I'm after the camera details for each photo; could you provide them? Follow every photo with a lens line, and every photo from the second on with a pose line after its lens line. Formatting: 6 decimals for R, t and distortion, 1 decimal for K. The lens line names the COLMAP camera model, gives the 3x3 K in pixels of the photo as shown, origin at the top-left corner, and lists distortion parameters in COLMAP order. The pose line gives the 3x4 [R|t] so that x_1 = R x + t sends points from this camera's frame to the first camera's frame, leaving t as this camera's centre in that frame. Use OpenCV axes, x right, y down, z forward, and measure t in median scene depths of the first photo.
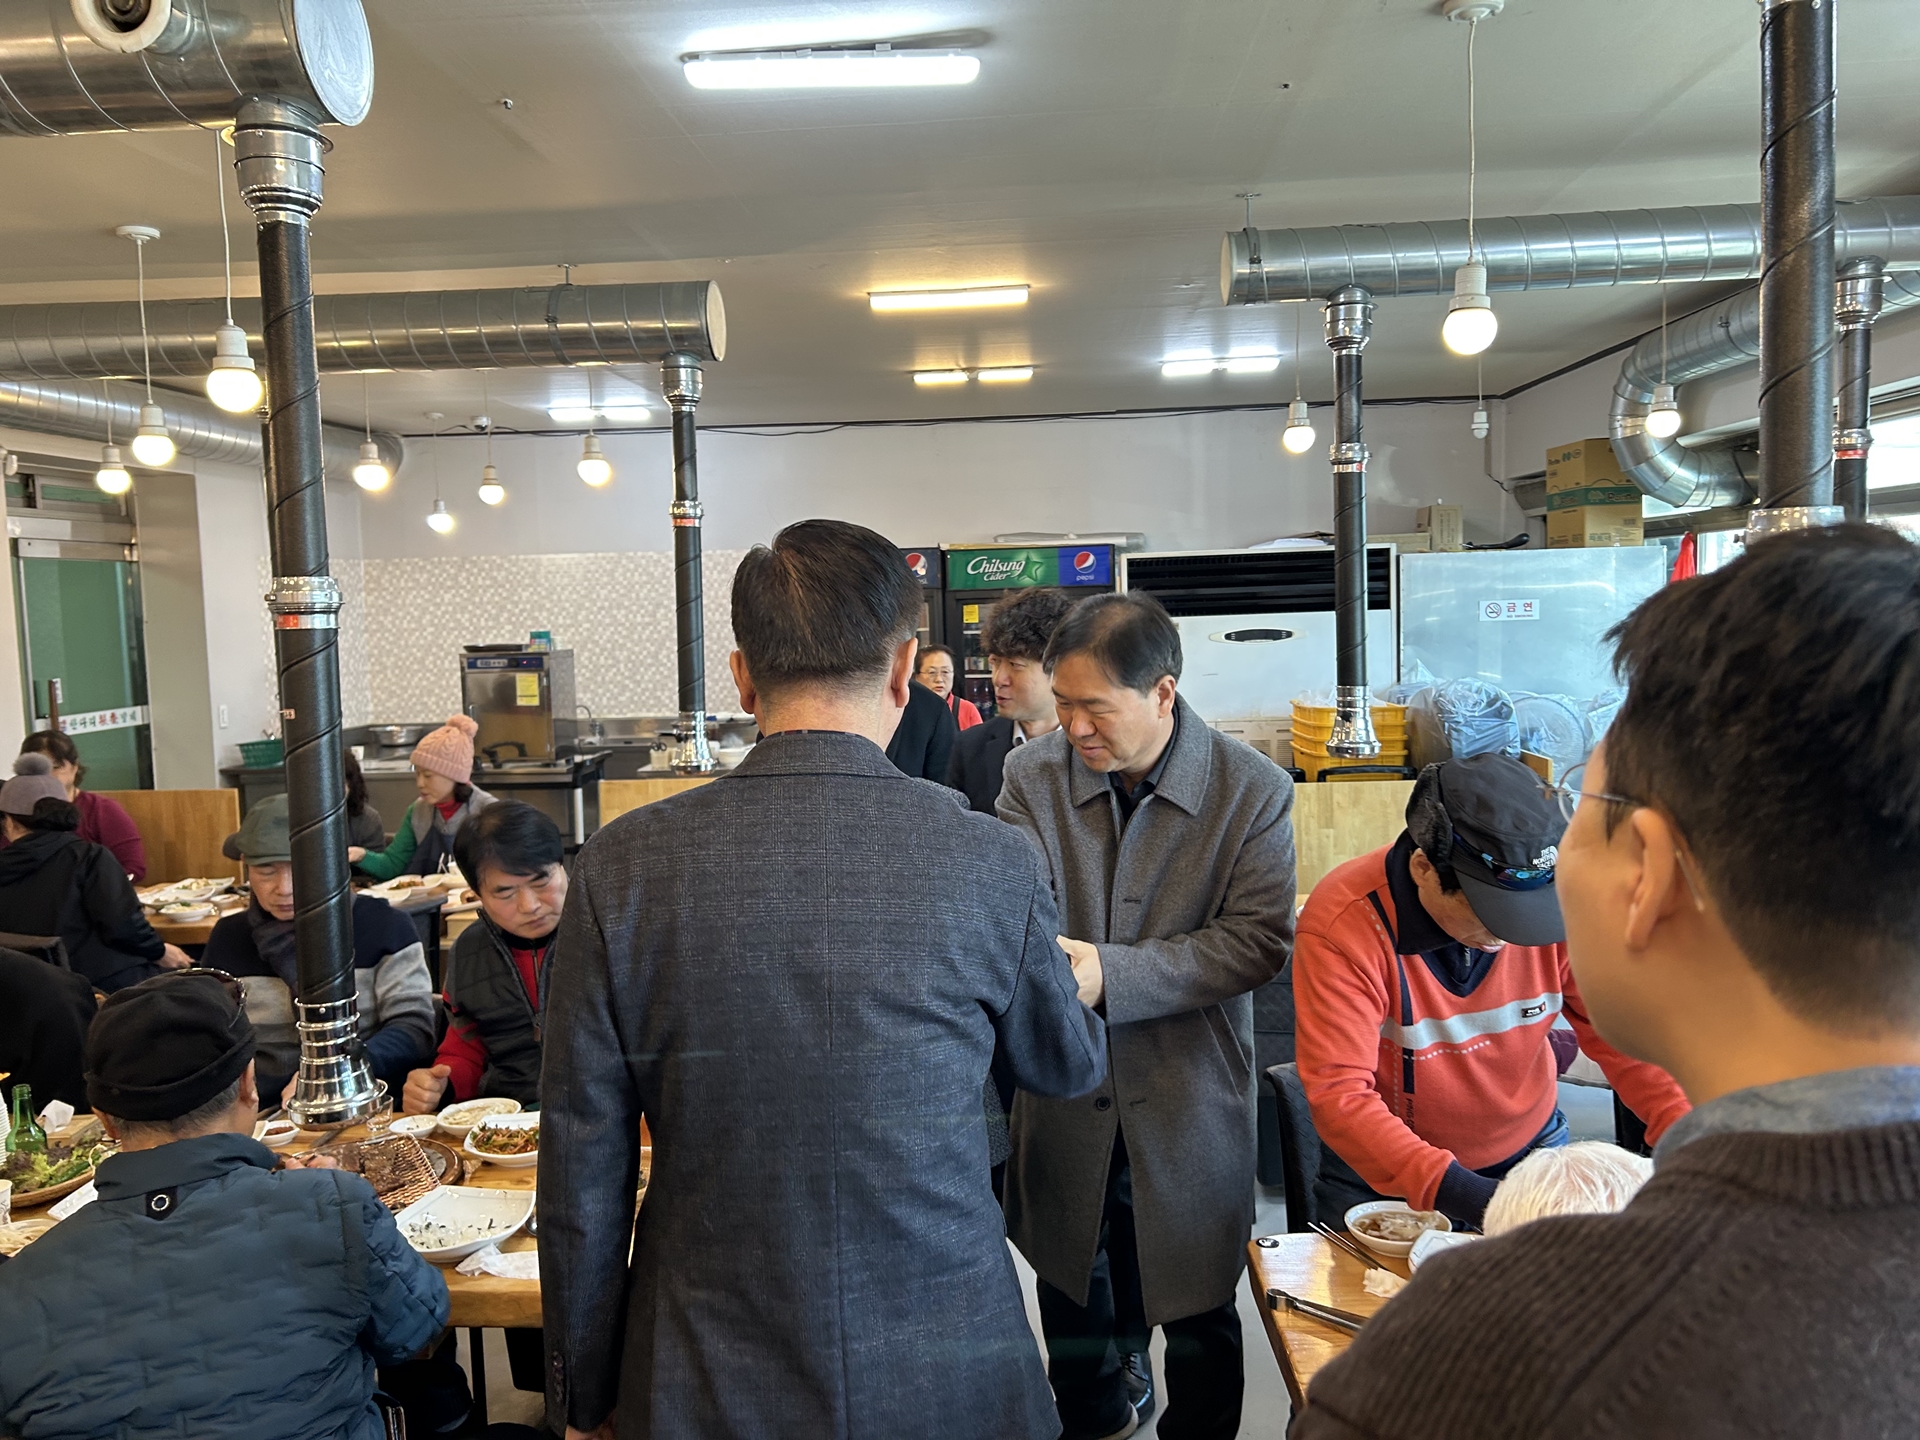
lens RADIAL K [[1439.5, 0, 960.0], [0, 1439.5, 720.0], [0, 0, 1]] dist [0.017410, -0.019485]
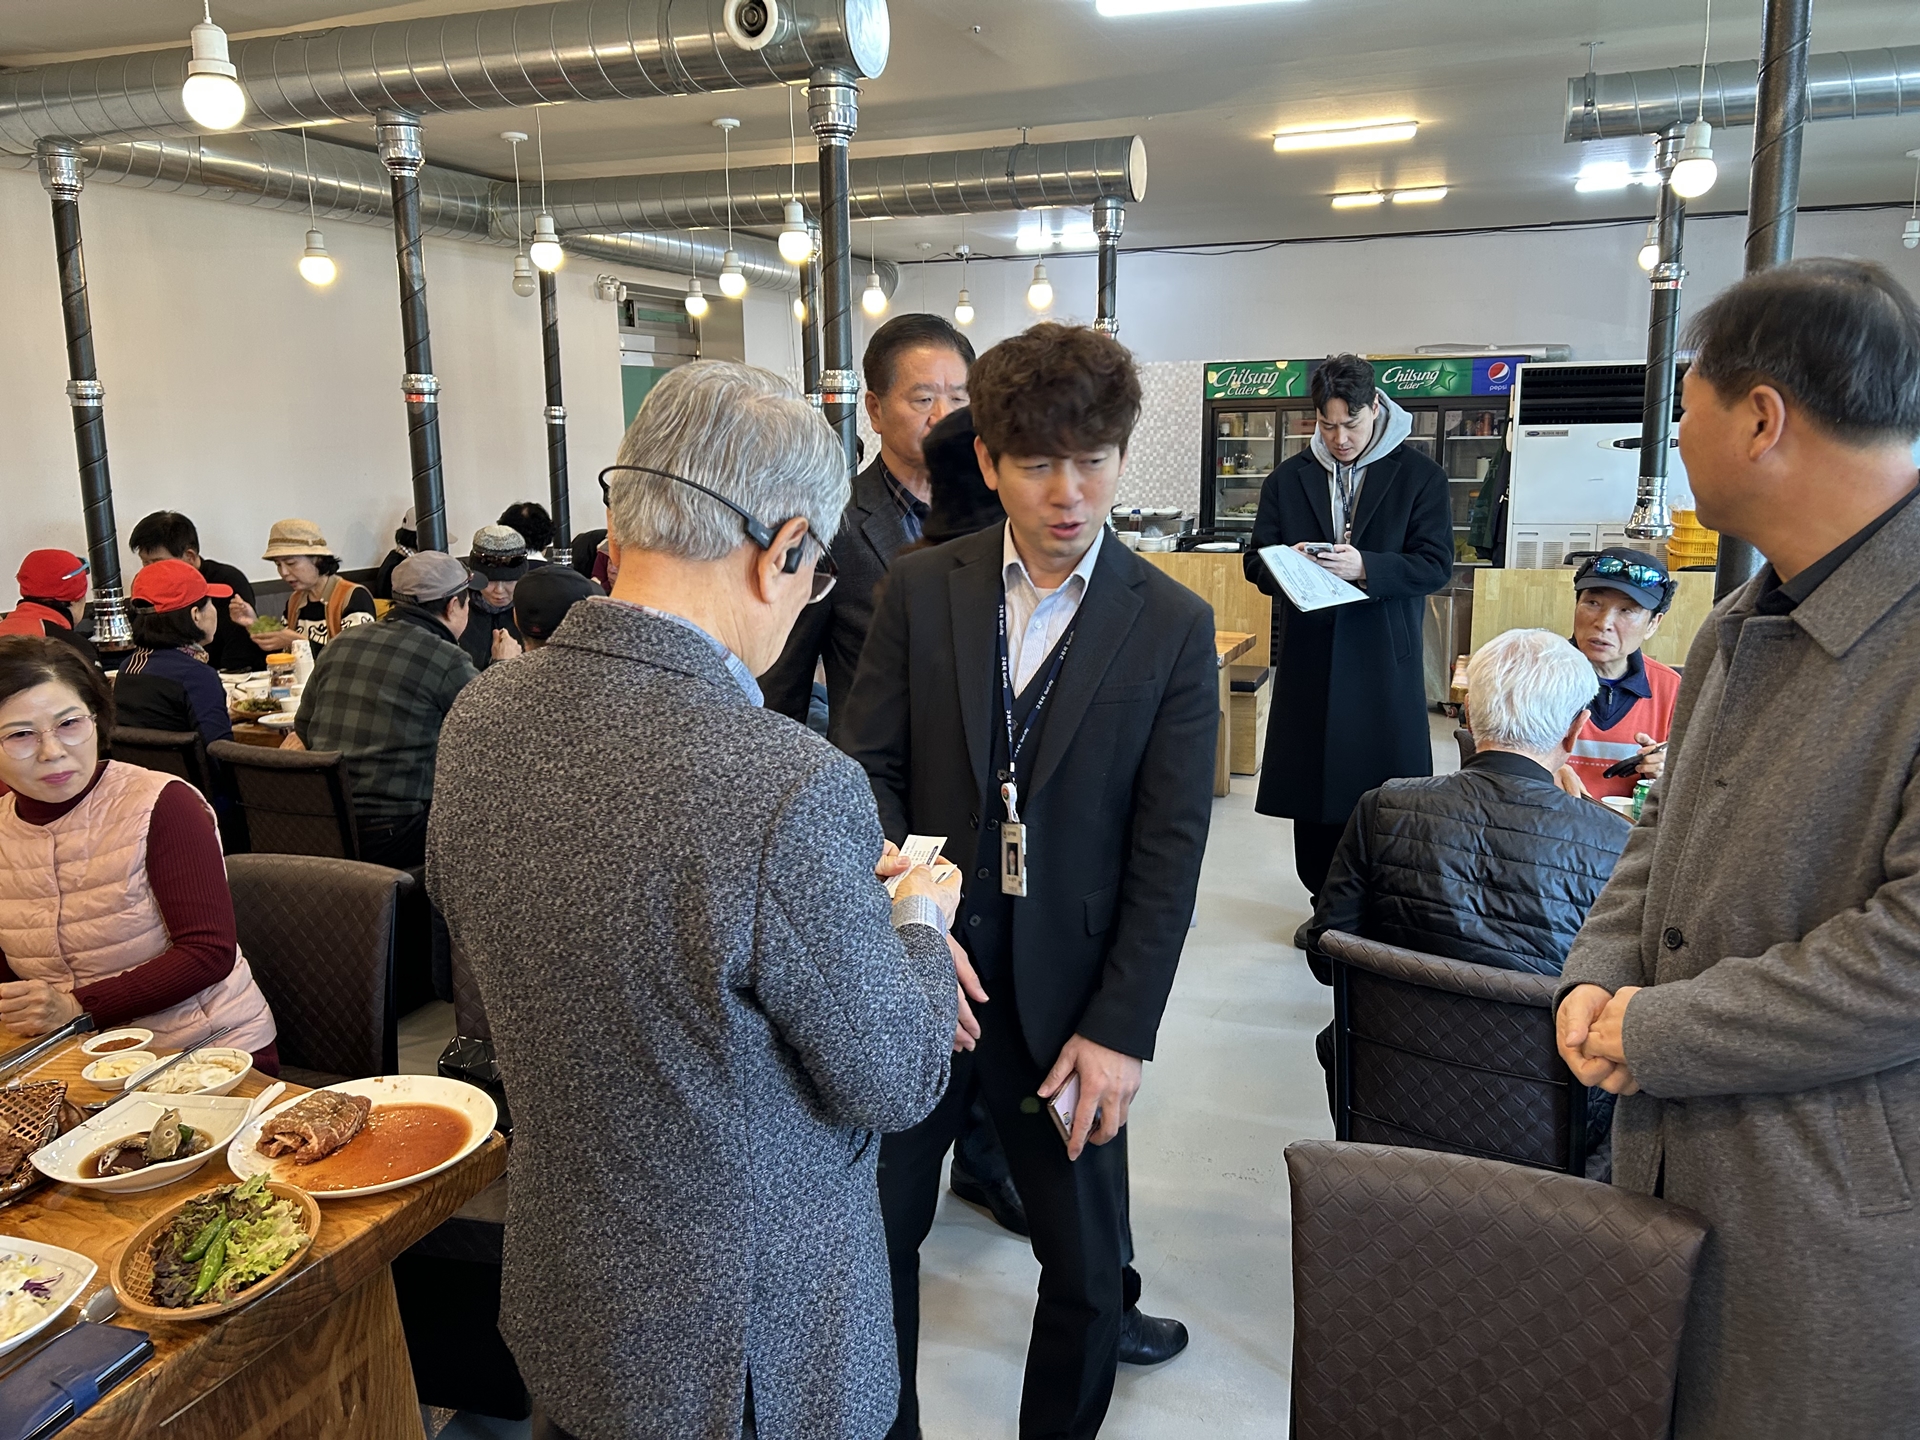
lens RADIAL K [[1441.7, 0, 957.4], [0, 1441.7, 708.8], [0, 0, 1]] dist [0.042870, -0.072389]
pose [[0.947939, 0.077258, -0.308937, 0.100829], [-0.041336, 0.991769, 0.121183, 0.037455], [0.315756, -0.102104, 0.943331, -0.261679]]
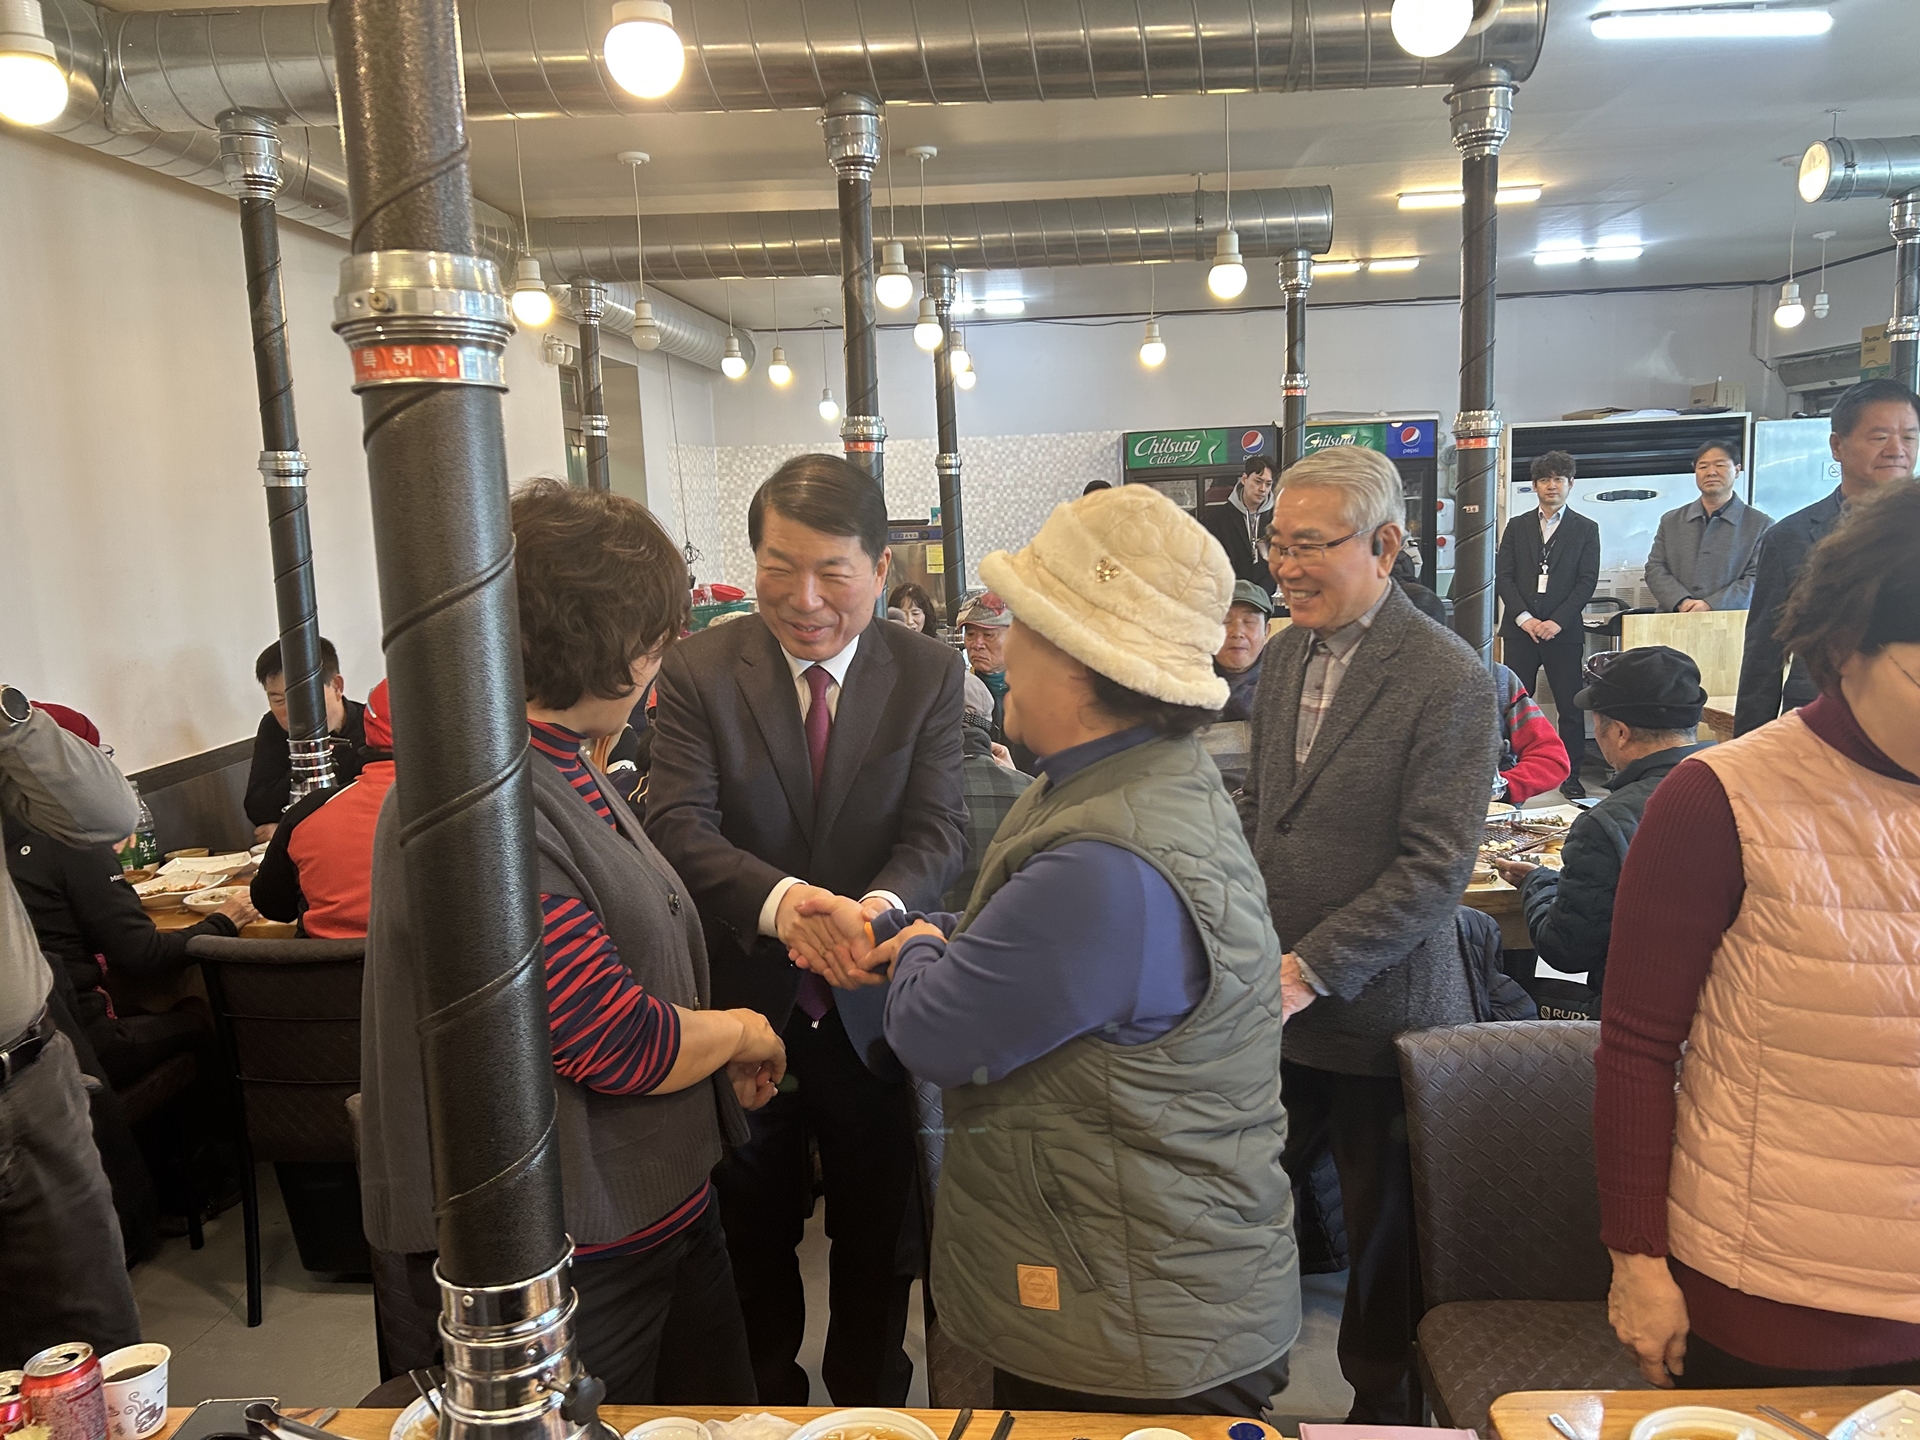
lens RADIAL K [[1445.0, 0, 961.3], [0, 1445.0, 722.8], [0, 0, 1]] dist [-0.011177, -0.003532]
pose [[0.999724, -0.019360, 0.013317, -0.479496], [0.018422, 0.997560, 0.067336, 0.048352], [-0.014588, -0.067072, 0.997641, -0.197948]]
